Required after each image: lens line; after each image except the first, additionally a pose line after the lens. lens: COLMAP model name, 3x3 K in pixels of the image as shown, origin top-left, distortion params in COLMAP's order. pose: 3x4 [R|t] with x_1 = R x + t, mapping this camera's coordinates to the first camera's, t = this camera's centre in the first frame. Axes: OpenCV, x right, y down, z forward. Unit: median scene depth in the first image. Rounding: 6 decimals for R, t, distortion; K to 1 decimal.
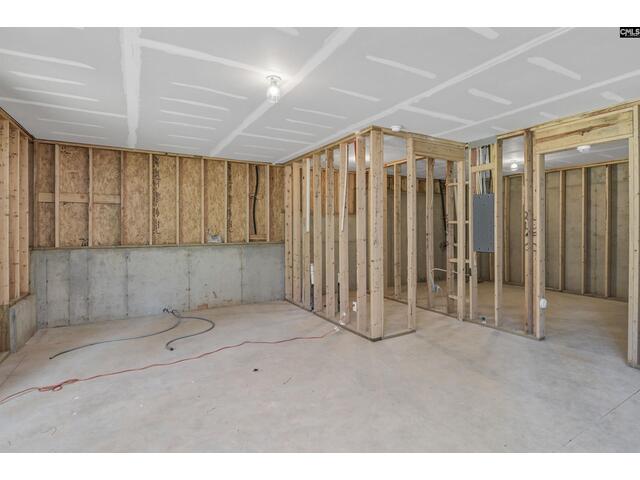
lens RADIAL K [[321.2, 0, 321.3], [0, 321.2, 225.8], [0, 0, 1]] dist [-0.000674, -0.006914]
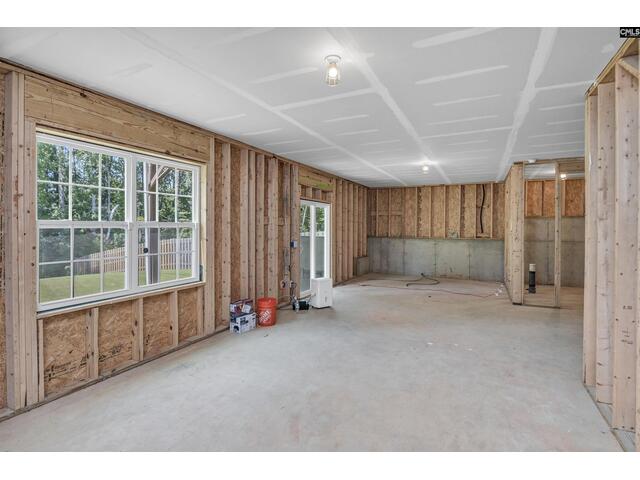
lens RADIAL K [[321.2, 0, 320.5], [0, 321.2, 234.0], [0, 0, 1]] dist [-0.000674, -0.006914]
pose [[0.540988, 0.024650, -0.840669, 0.684841], [0.000200, 0.999567, 0.029437, -0.012335], [0.841030, -0.016093, 0.540749, -0.428107]]
